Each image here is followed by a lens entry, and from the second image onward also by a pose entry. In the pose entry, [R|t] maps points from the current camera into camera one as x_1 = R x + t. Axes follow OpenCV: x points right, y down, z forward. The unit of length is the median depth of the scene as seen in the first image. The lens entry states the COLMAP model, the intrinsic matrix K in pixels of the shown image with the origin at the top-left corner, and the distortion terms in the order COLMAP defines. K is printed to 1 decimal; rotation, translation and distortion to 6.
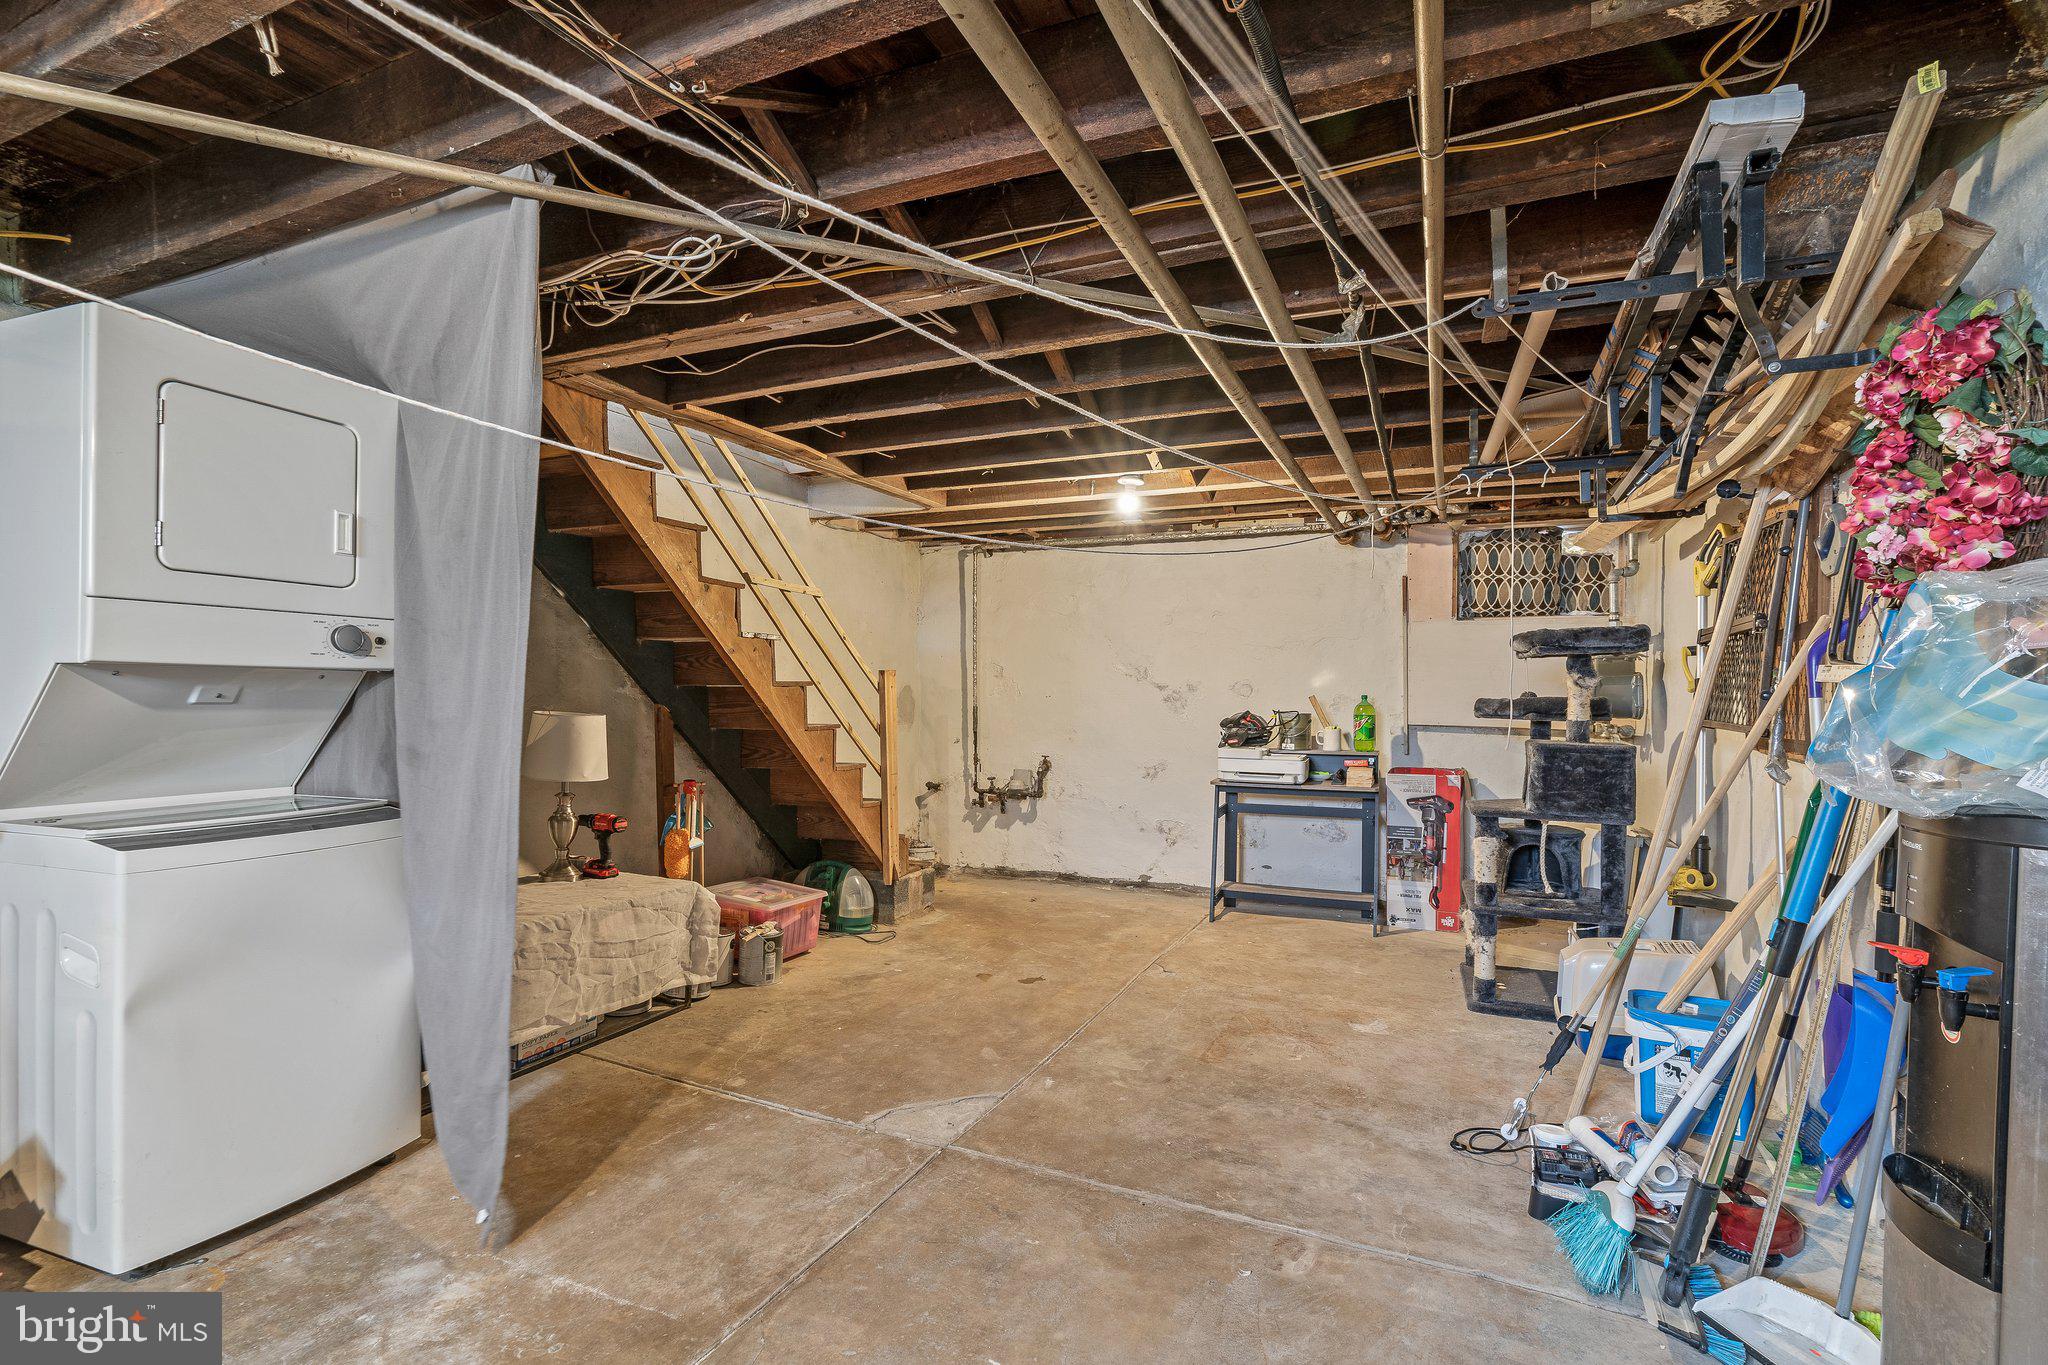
lens RADIAL K [[925.9, 0, 1025.8], [0, 925.9, 700.9], [0, 0, 1]] dist [-0.000751, 0.000525]
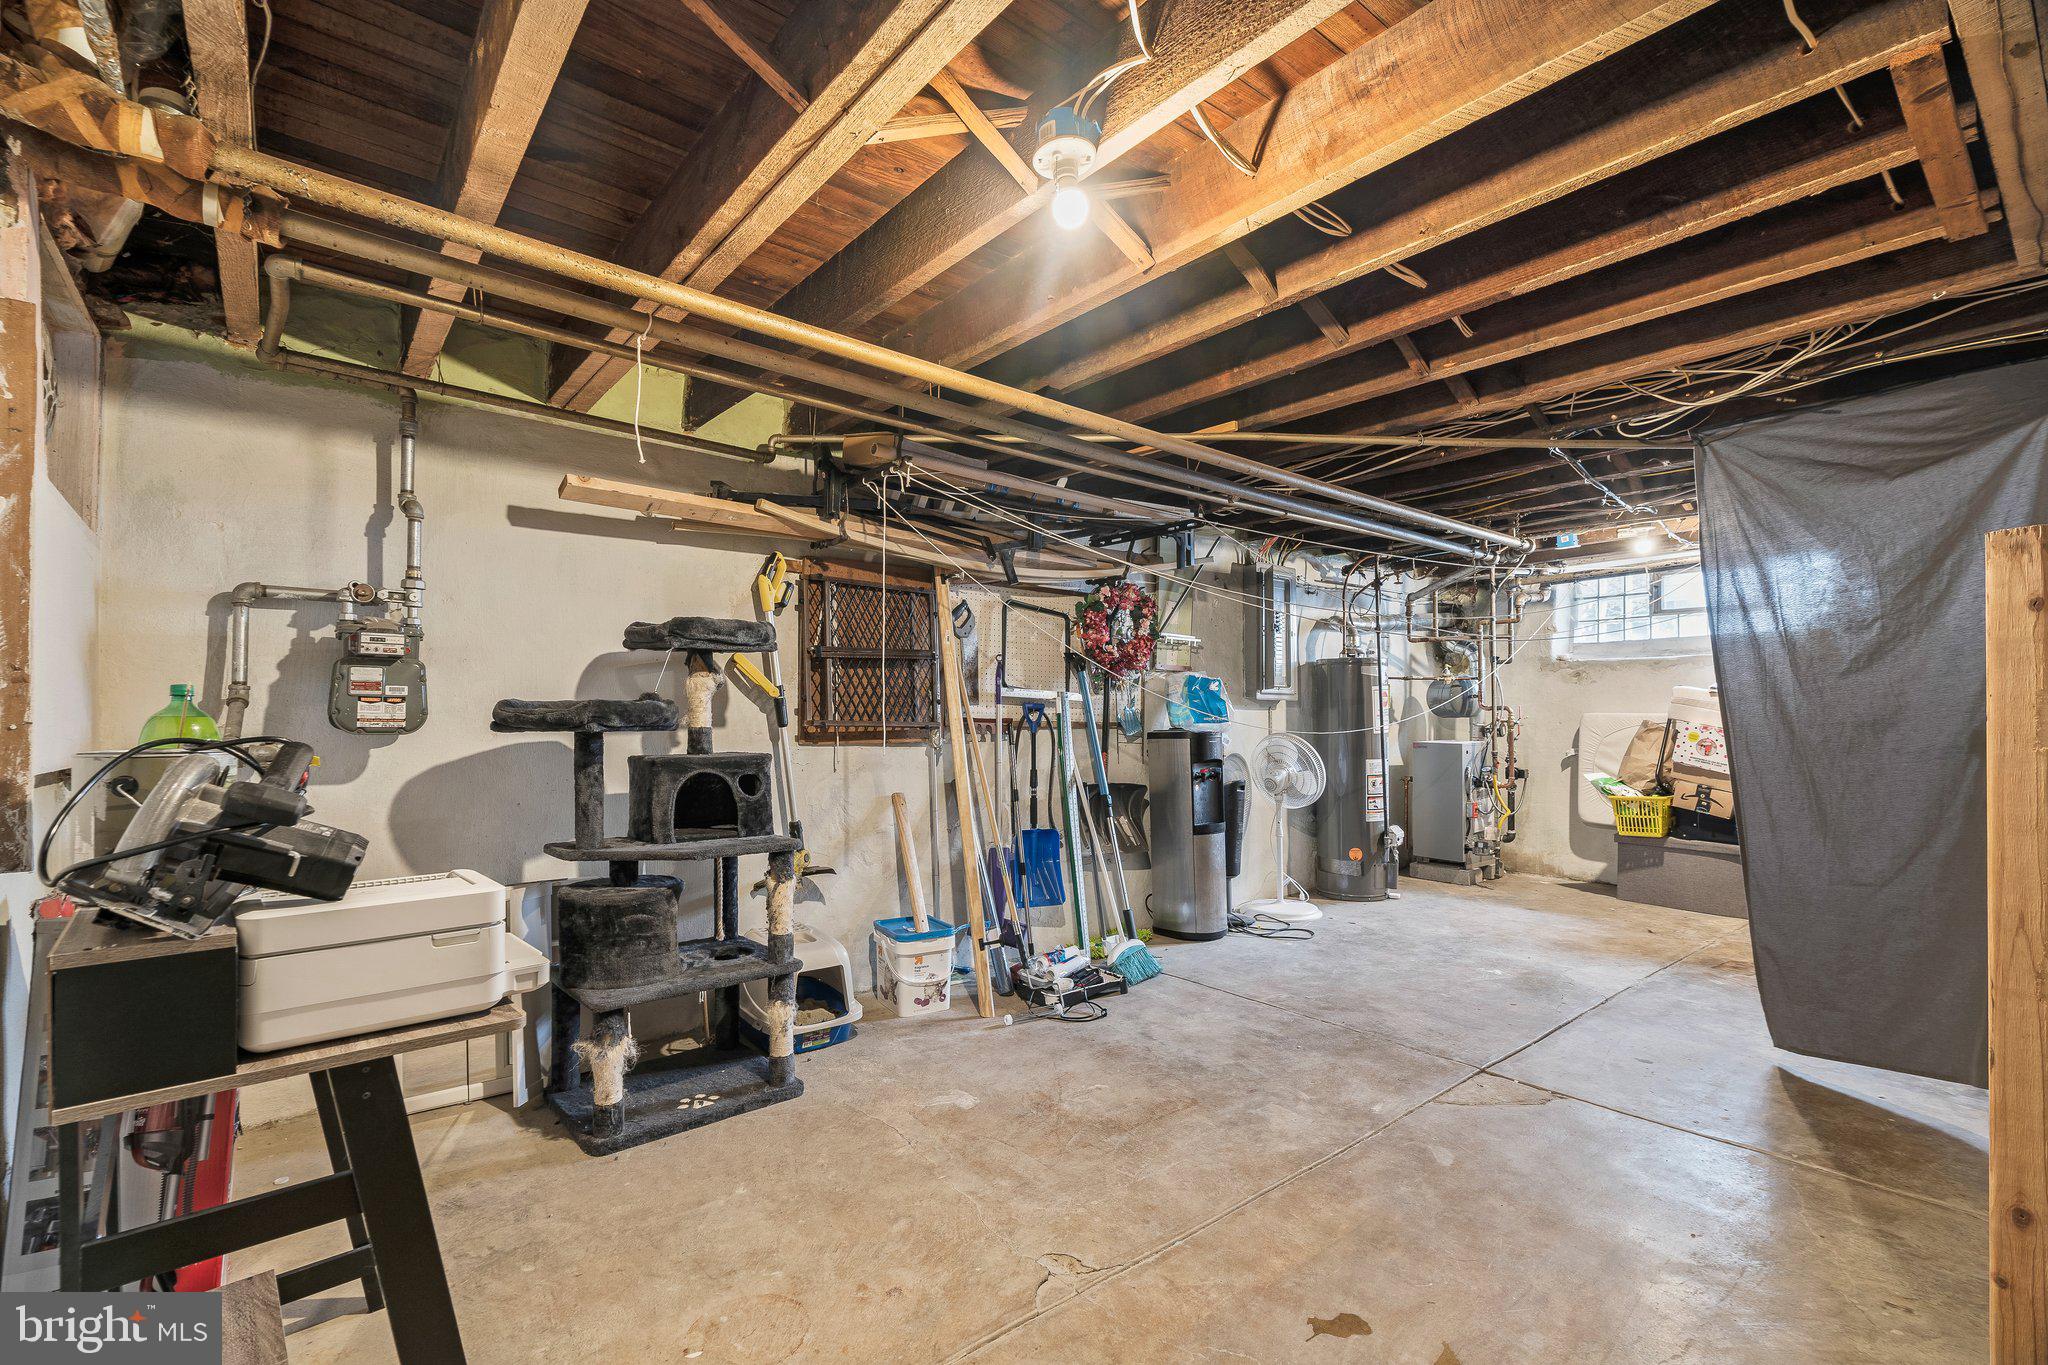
lens RADIAL K [[925.9, 0, 1025.8], [0, 925.9, 700.9], [0, 0, 1]] dist [-0.000751, 0.000525]
pose [[-0.890407, -0.002279, 0.455160, -0.079364], [-0.004618, 0.999981, -0.004027, -0.015667], [-0.455143, -0.005688, -0.890400, 1.818202]]
